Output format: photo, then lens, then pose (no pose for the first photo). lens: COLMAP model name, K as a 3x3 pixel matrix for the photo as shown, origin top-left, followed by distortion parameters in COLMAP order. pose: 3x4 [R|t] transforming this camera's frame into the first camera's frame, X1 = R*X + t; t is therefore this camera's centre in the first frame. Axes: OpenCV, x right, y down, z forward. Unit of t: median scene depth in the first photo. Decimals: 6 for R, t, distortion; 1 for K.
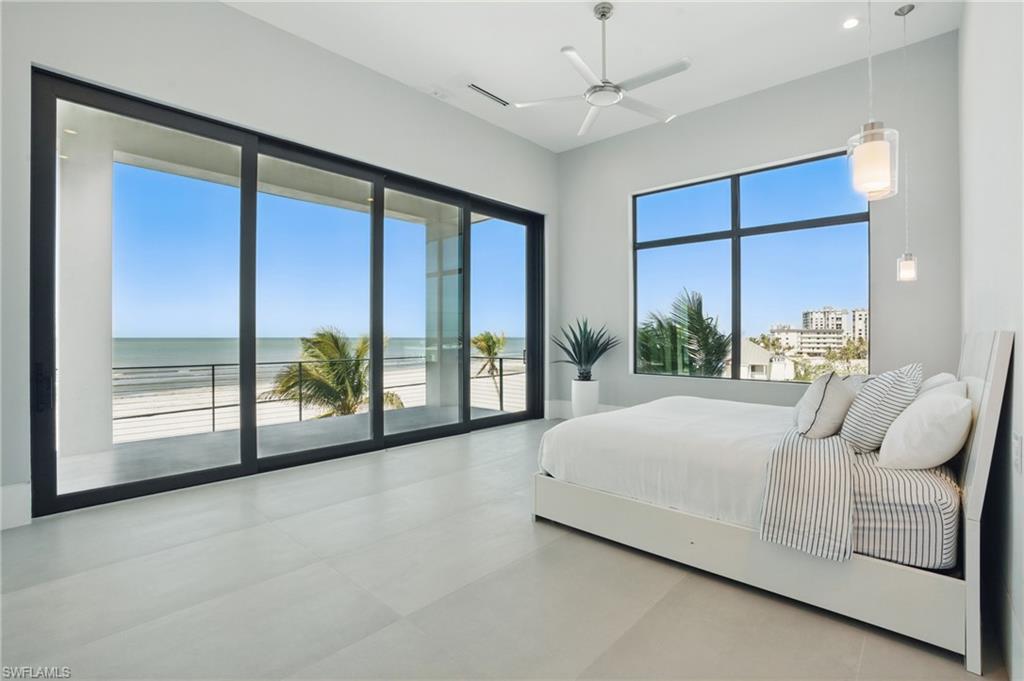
lens RADIAL K [[473.4, 0, 505.8], [0, 473.4, 336.8], [0, 0, 1]] dist [-0.063521, 0.016982]
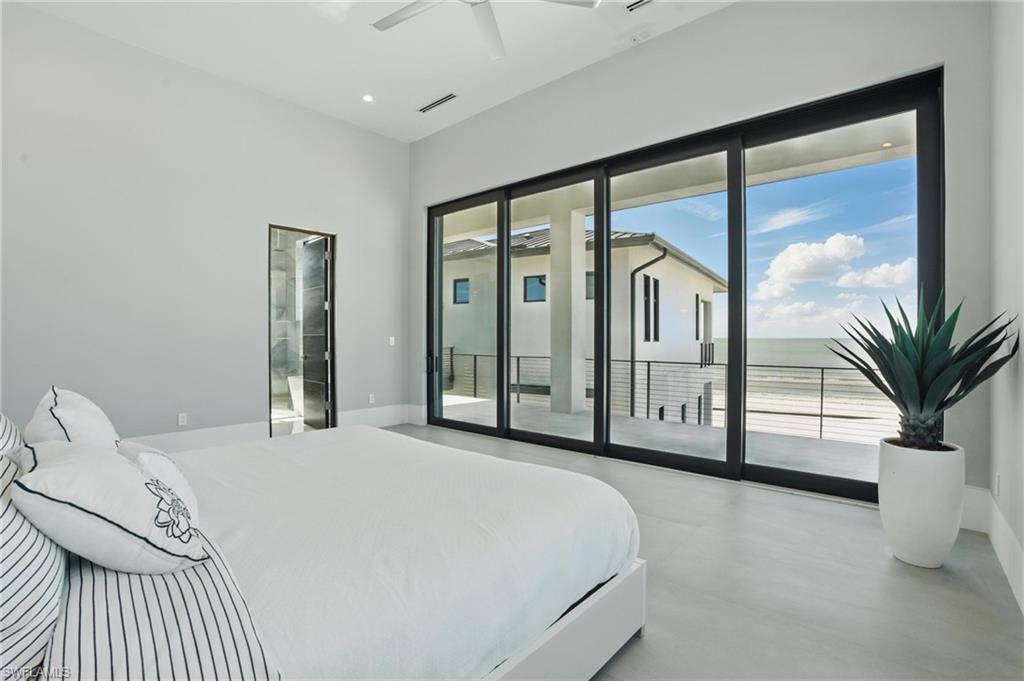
lens RADIAL K [[473.4, 0, 508.8], [0, 473.4, 338.7], [0, 0, 1]] dist [-0.063521, 0.016982]
pose [[0.028072, 0.004421, -0.999596, 0.502237], [-0.006314, 0.999971, 0.004245, 0.000234], [0.999586, 0.006192, 0.028099, 0.576381]]
